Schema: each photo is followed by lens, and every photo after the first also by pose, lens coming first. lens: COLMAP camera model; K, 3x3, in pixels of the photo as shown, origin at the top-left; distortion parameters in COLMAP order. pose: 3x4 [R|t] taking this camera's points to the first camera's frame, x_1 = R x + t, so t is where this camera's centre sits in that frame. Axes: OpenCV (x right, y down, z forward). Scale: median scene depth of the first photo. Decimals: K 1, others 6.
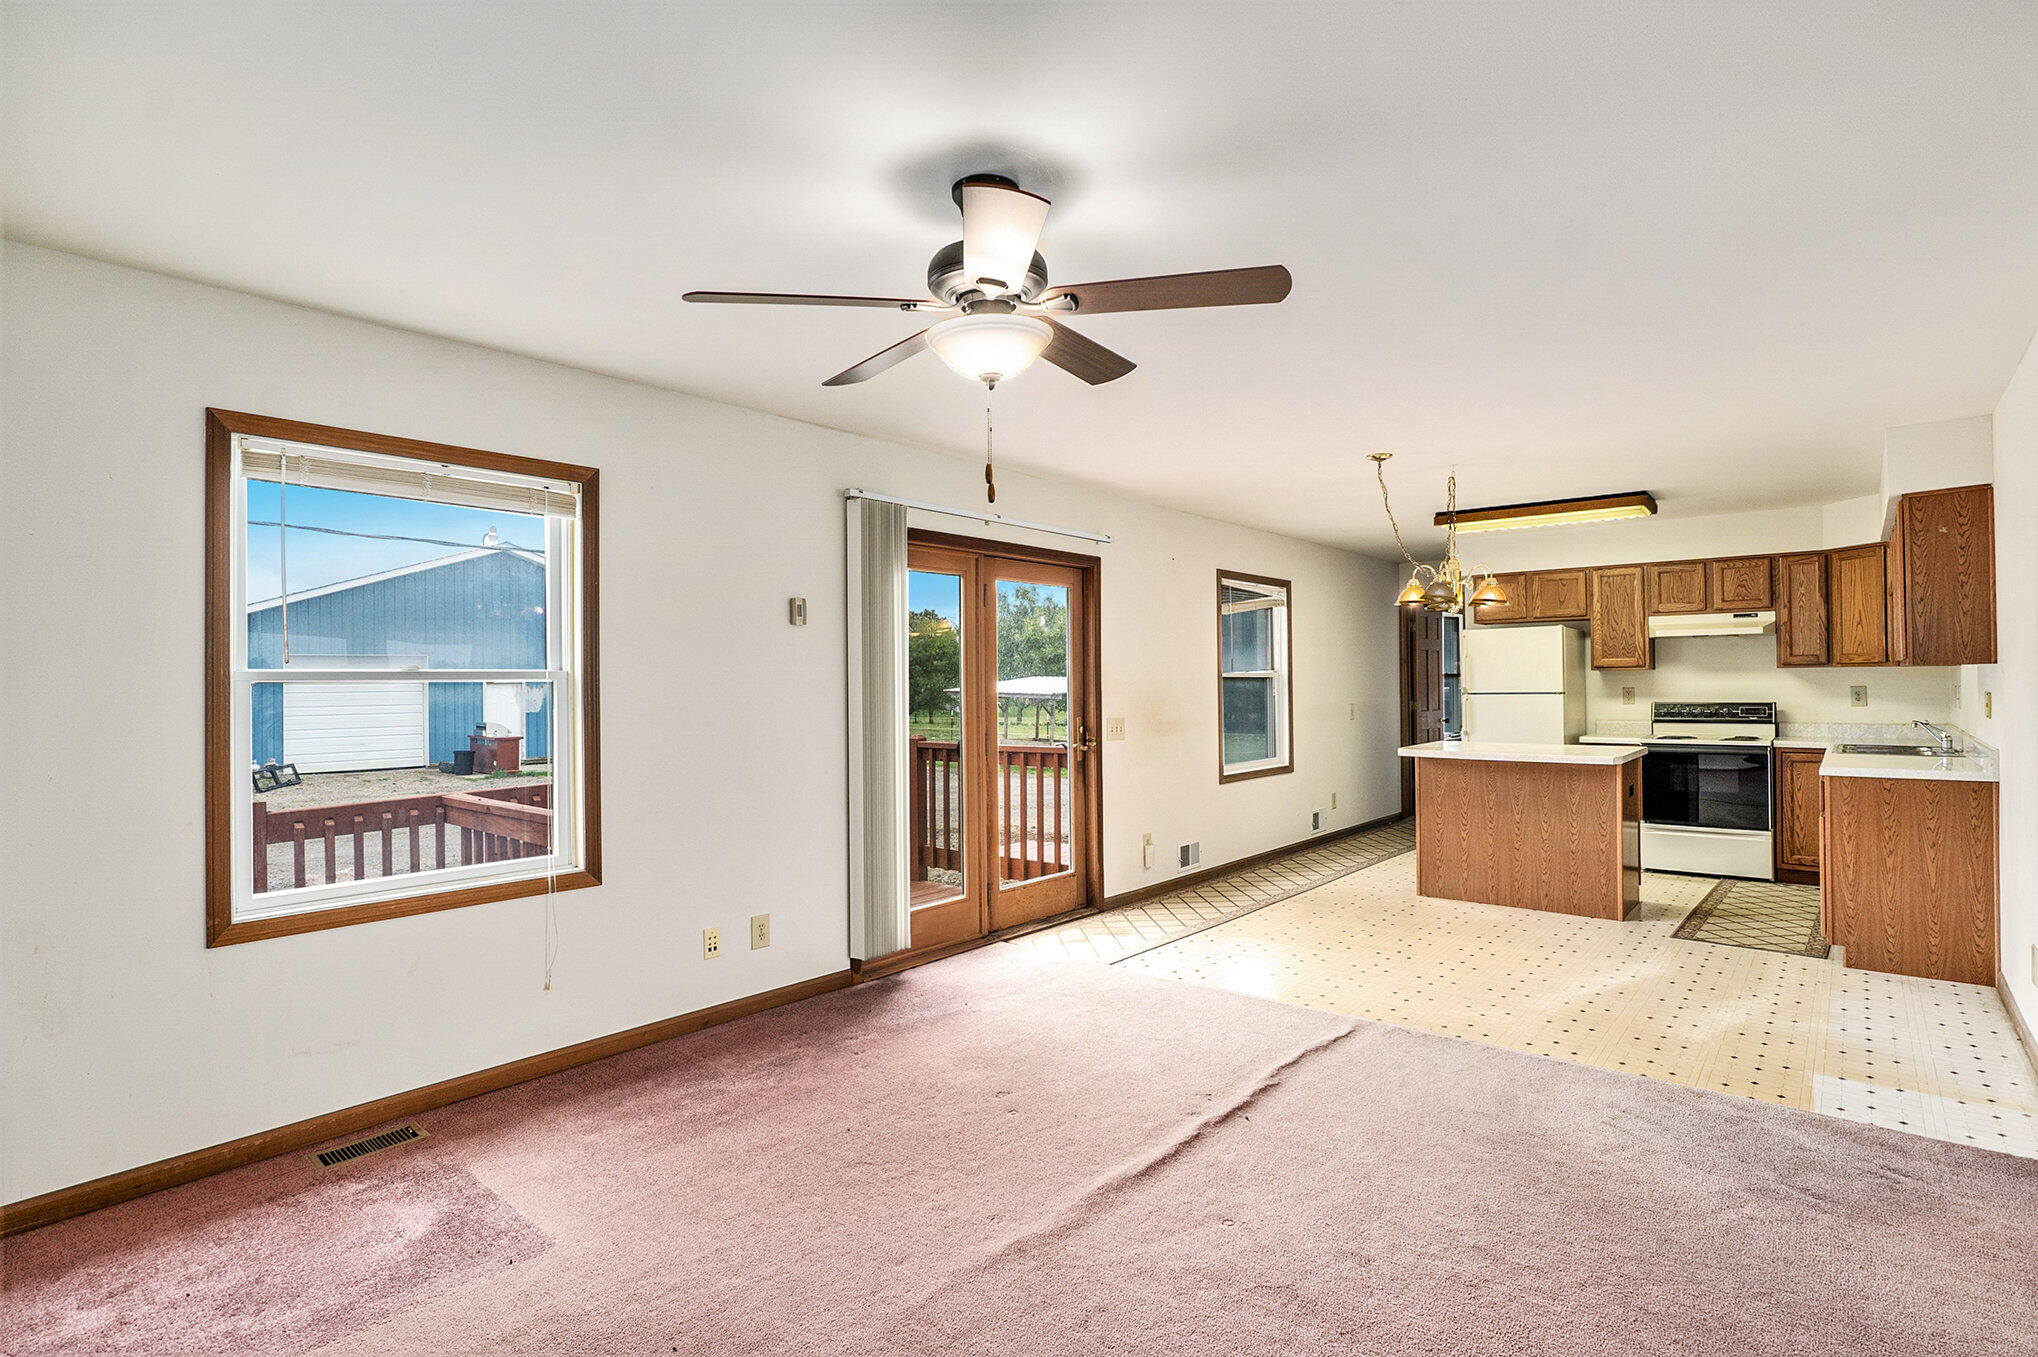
lens RADIAL K [[1013.4, 0, 1014.2], [0, 1013.4, 677.6], [0, 0, 1]] dist [-0.035989, 0.003136]
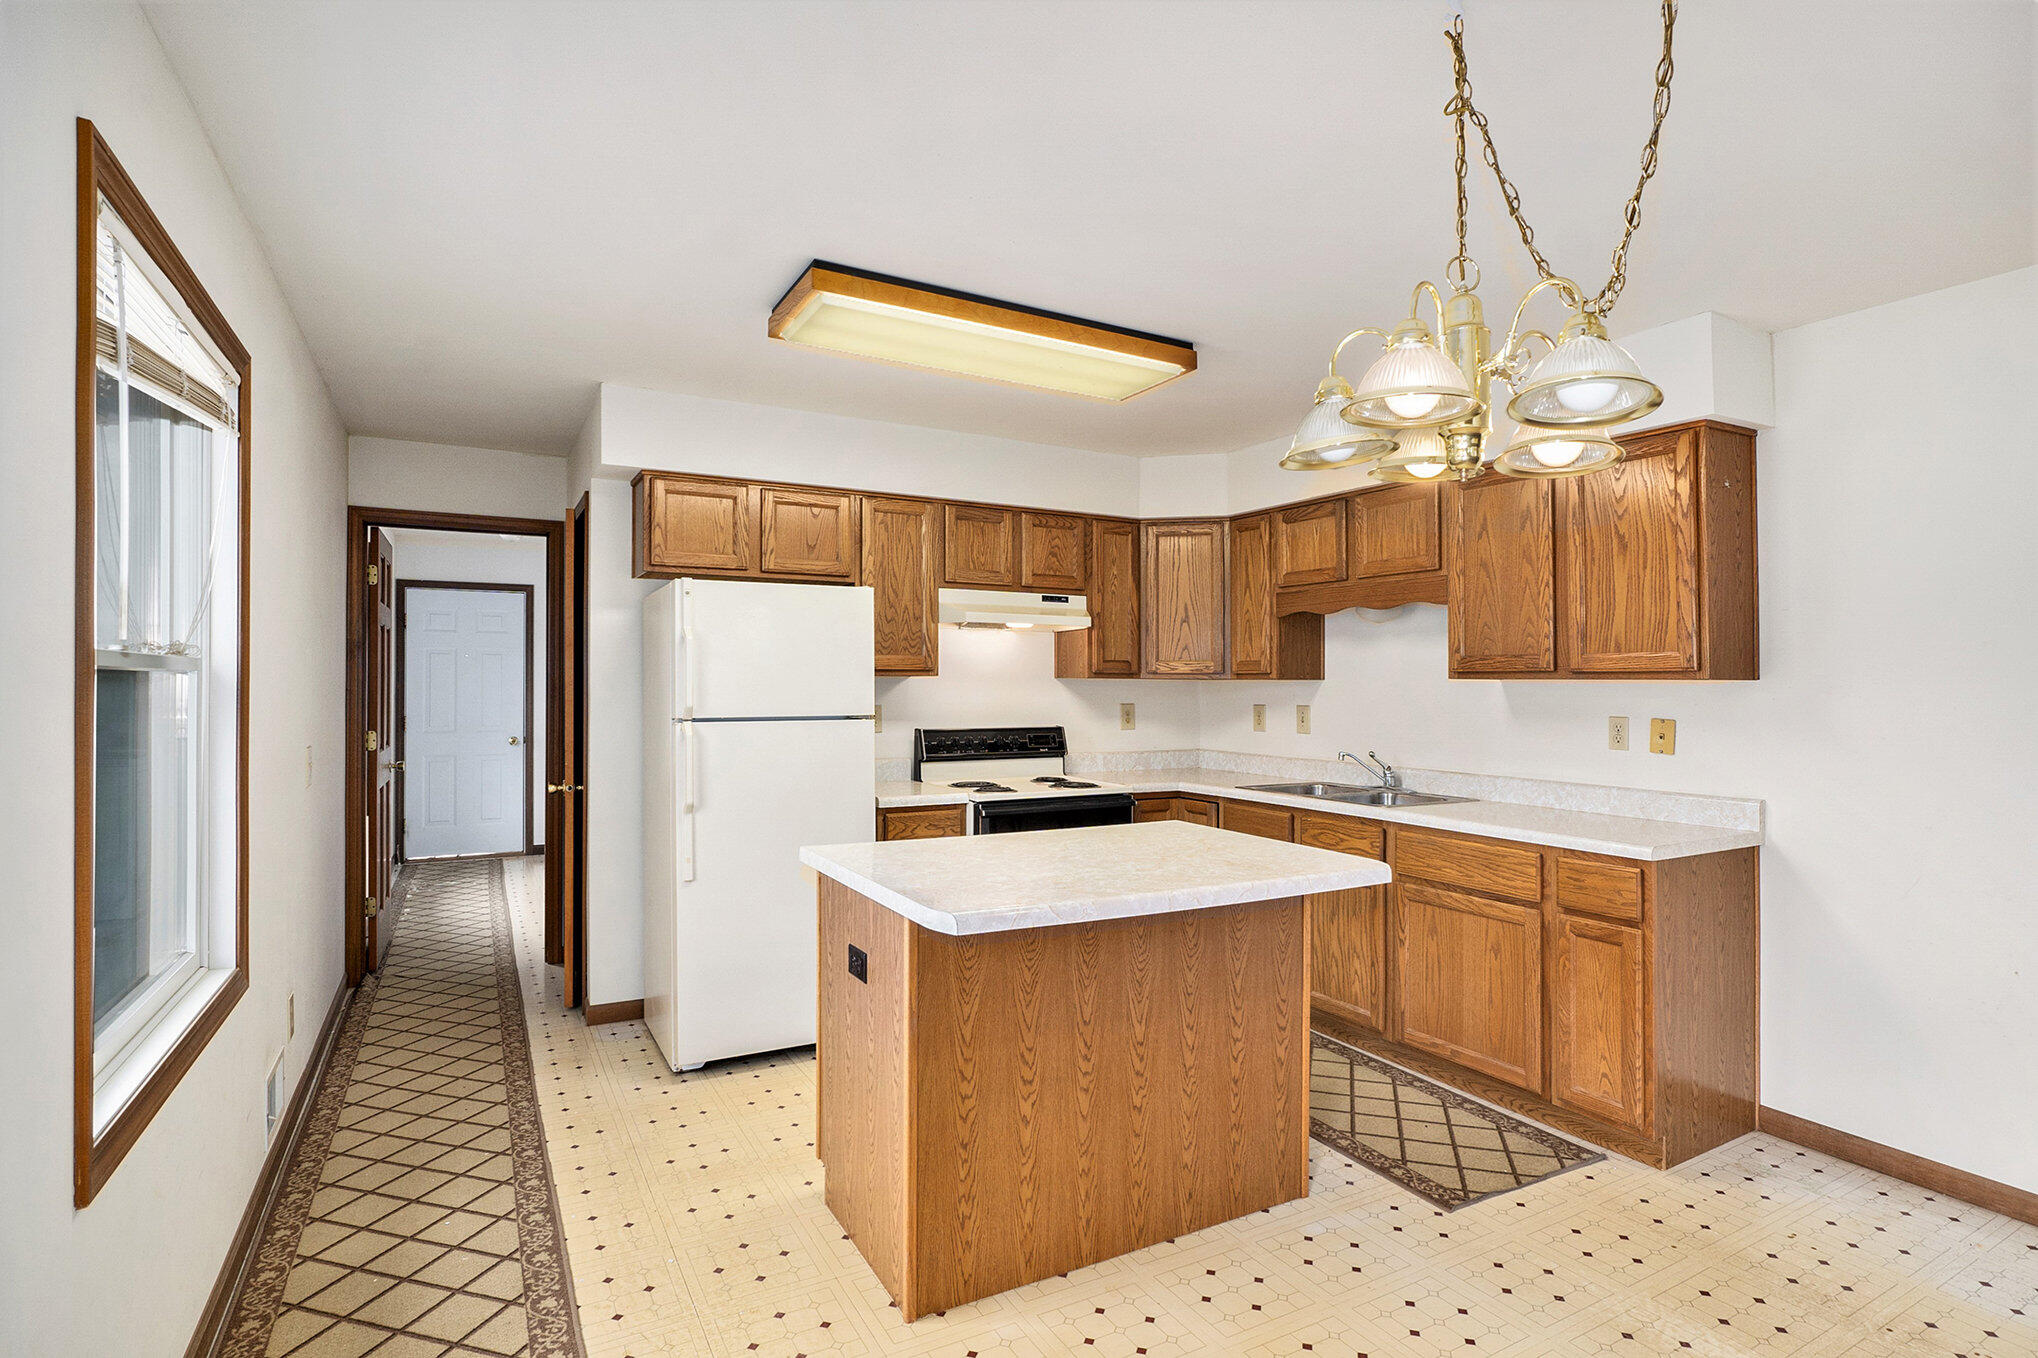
lens RADIAL K [[1013.4, 0, 1028.5], [0, 1013.4, 685.4], [0, 0, 1]] dist [-0.035989, 0.003136]
pose [[0.350269, 0.014169, 0.936542, 0.086805], [-0.013374, 0.999859, -0.010125, 0.003367], [-0.936554, -0.008978, 0.350409, 0.785671]]
